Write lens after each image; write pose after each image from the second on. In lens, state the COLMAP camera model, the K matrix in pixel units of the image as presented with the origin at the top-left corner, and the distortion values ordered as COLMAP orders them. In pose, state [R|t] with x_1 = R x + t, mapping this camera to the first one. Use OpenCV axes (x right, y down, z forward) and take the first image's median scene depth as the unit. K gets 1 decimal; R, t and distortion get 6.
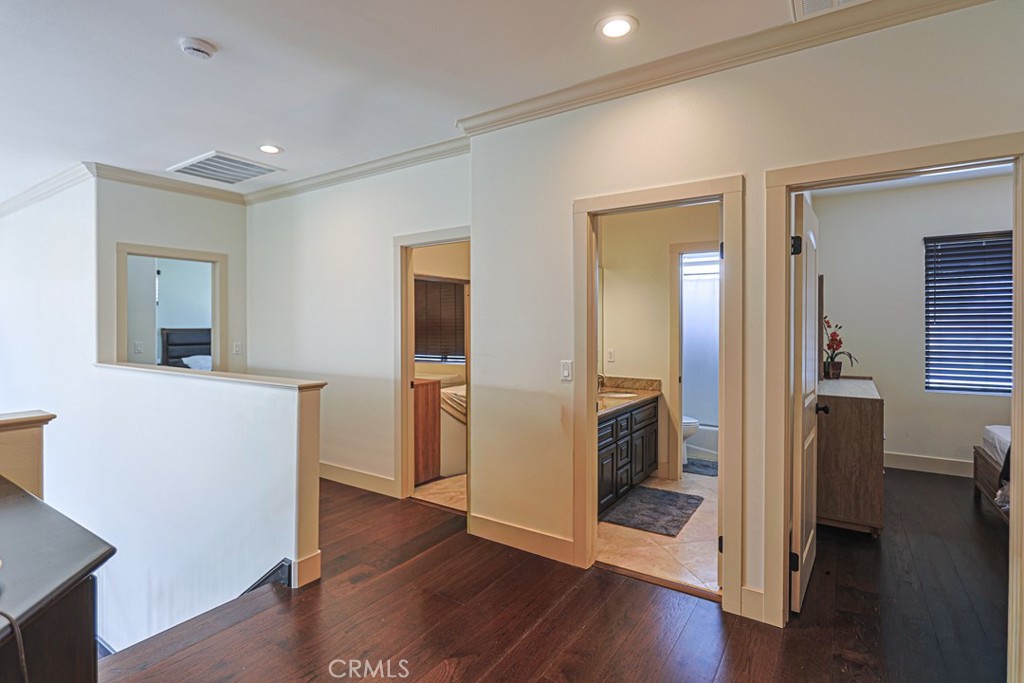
lens RADIAL K [[493.0, 0, 509.9], [0, 493.0, 337.4], [0, 0, 1]] dist [-0.003137, -0.000384]
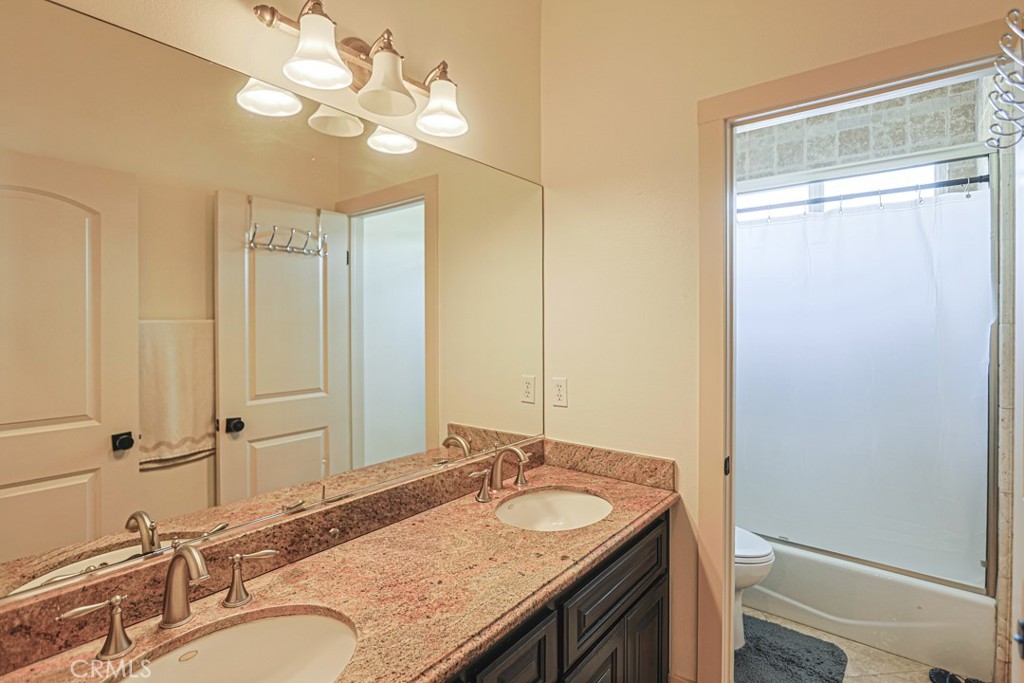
lens RADIAL K [[493.0, 0, 515.8], [0, 493.0, 335.4], [0, 0, 1]] dist [-0.003137, -0.000384]
pose [[0.997156, -0.002024, -0.075337, 0.209140], [0.002757, 0.999950, 0.009631, -0.016848], [0.075313, -0.009812, 0.997112, 0.604090]]
